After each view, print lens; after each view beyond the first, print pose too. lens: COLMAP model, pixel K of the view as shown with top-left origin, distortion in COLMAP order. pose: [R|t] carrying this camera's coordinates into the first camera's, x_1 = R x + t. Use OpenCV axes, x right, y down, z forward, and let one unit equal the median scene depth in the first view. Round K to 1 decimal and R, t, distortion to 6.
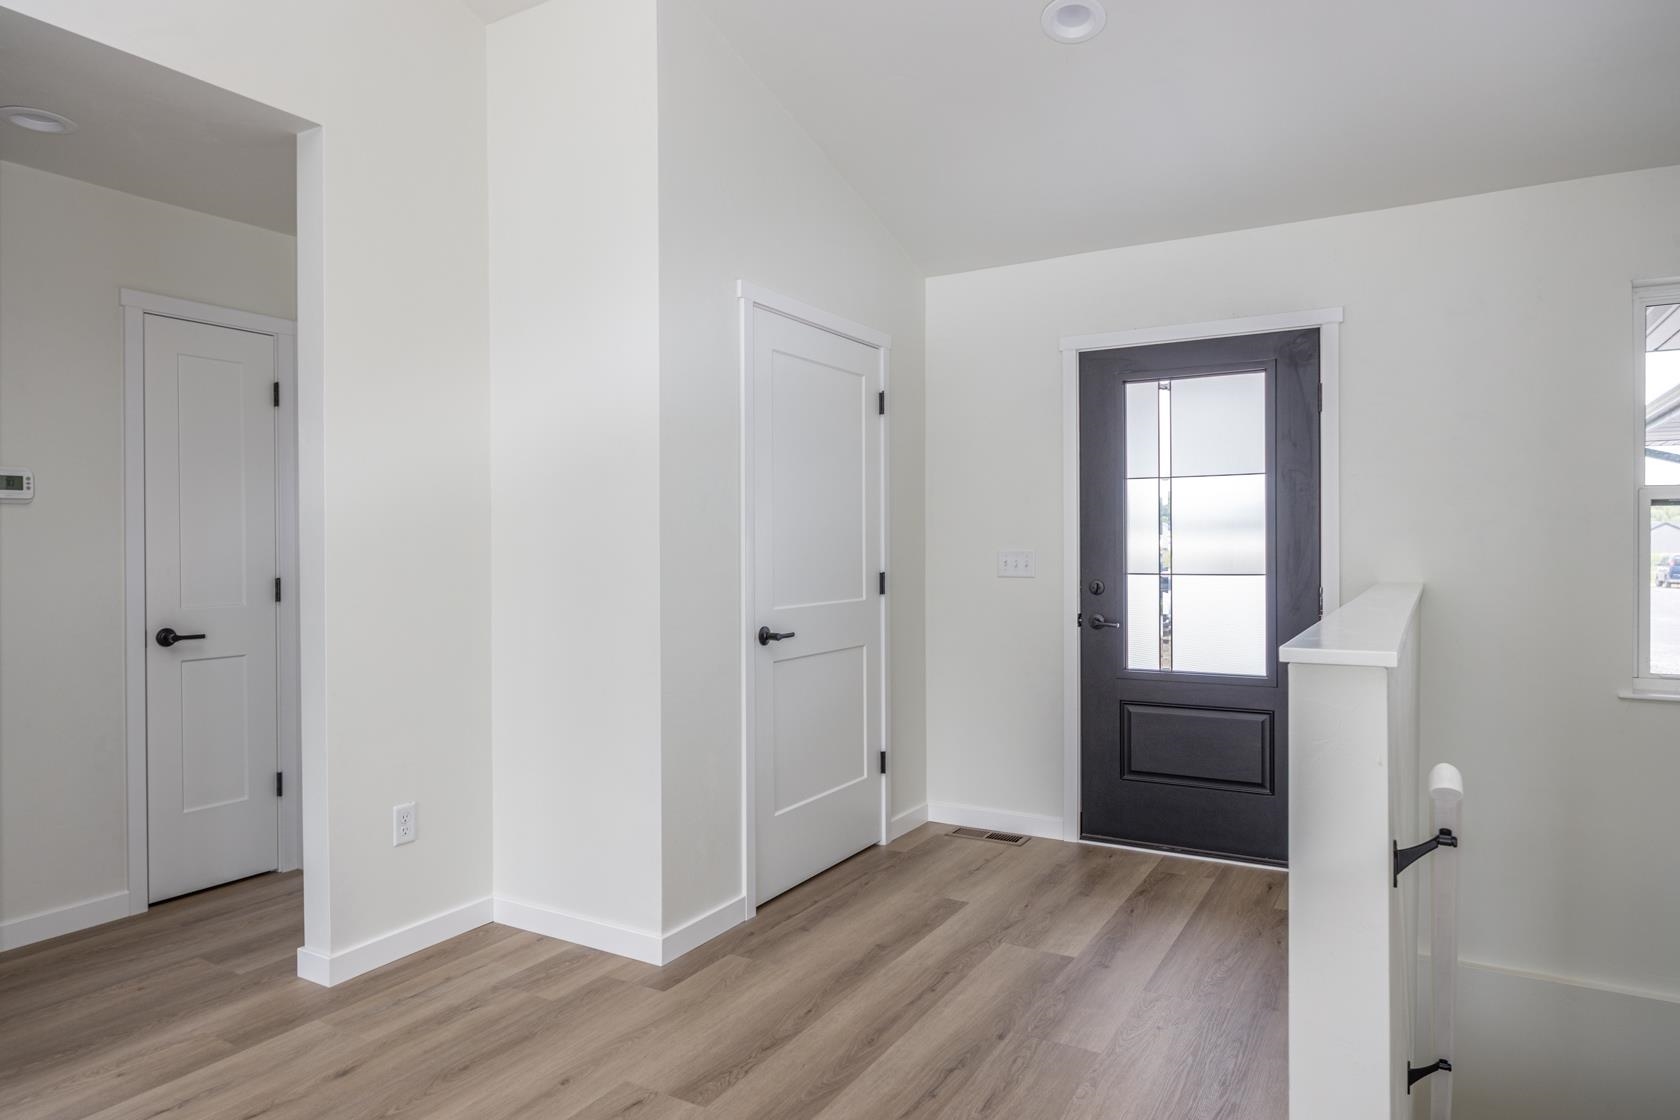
lens RADIAL K [[1033.6, 0, 827.3], [0, 1033.6, 556.9], [0, 0, 1]] dist [-0.002202, 0.003886]
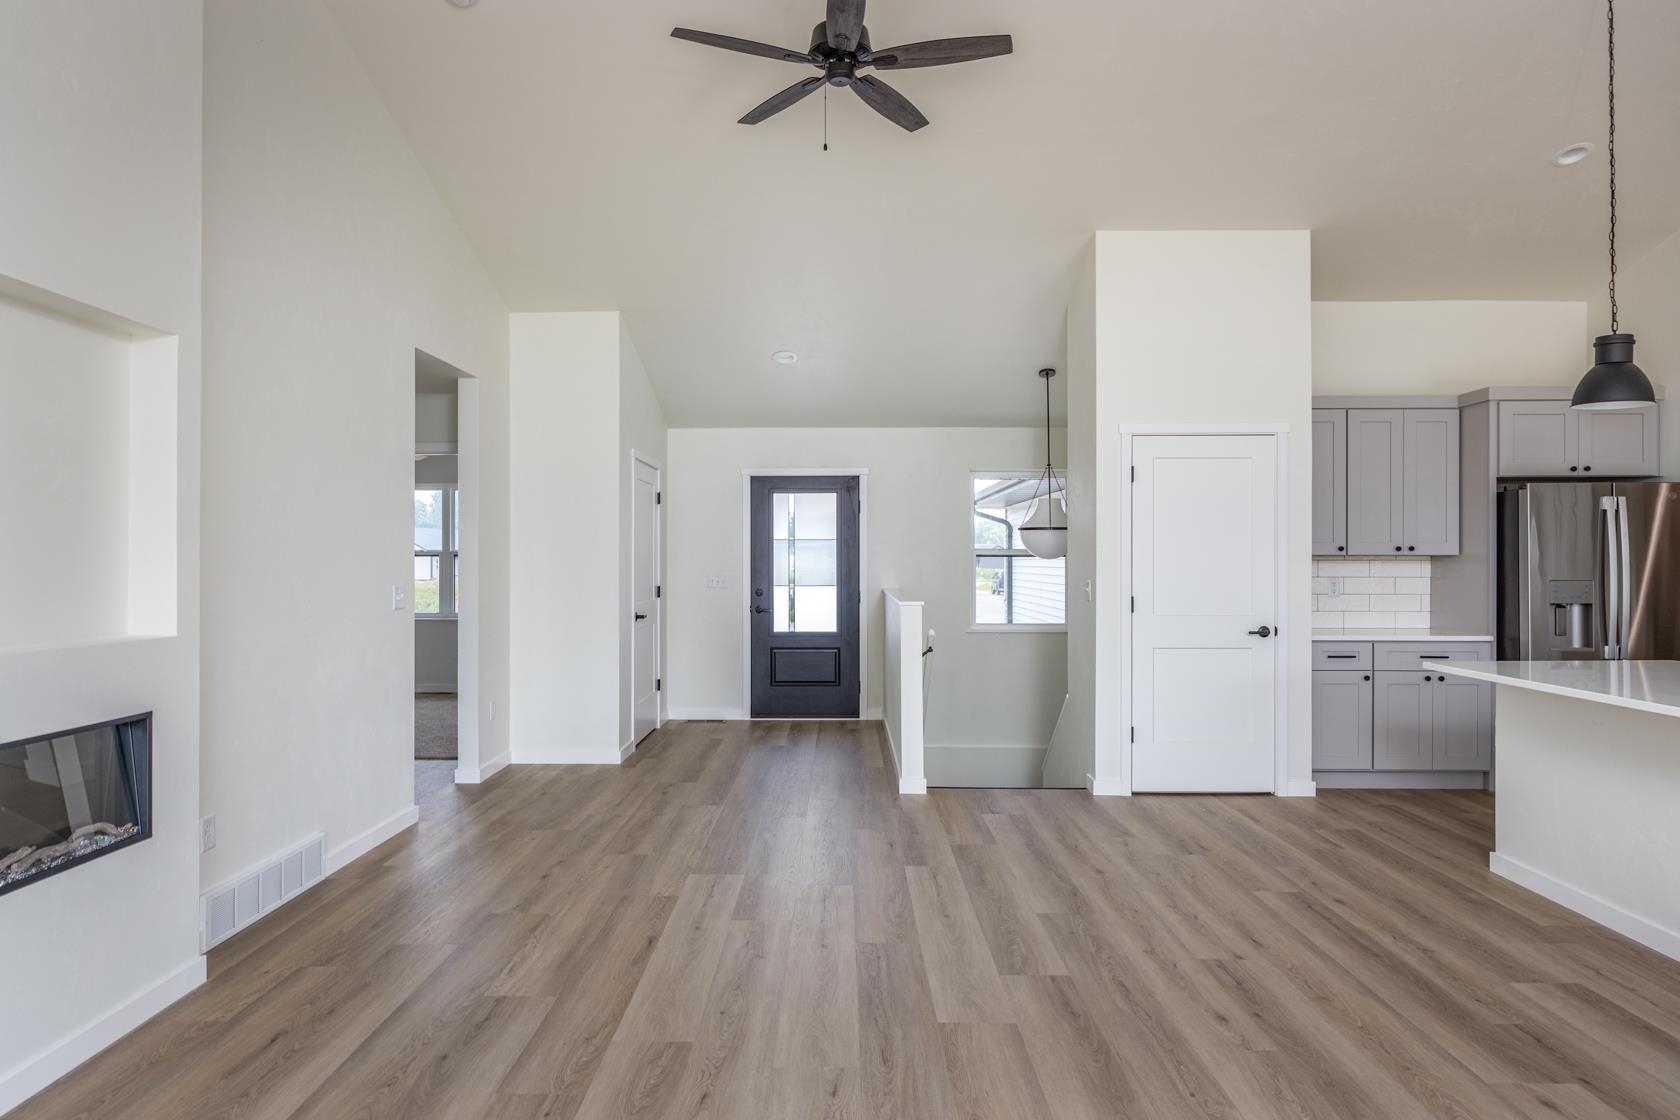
lens RADIAL K [[1013.2, 0, 828.7], [0, 1013.2, 560.6], [0, 0, 1]] dist [-0.001530, 0.000976]
pose [[0.868304, 0.002421, 0.496026, -0.612118], [0.005171, 0.999890, -0.013933, -0.004428], [-0.496005, 0.014663, 0.868196, -0.799519]]
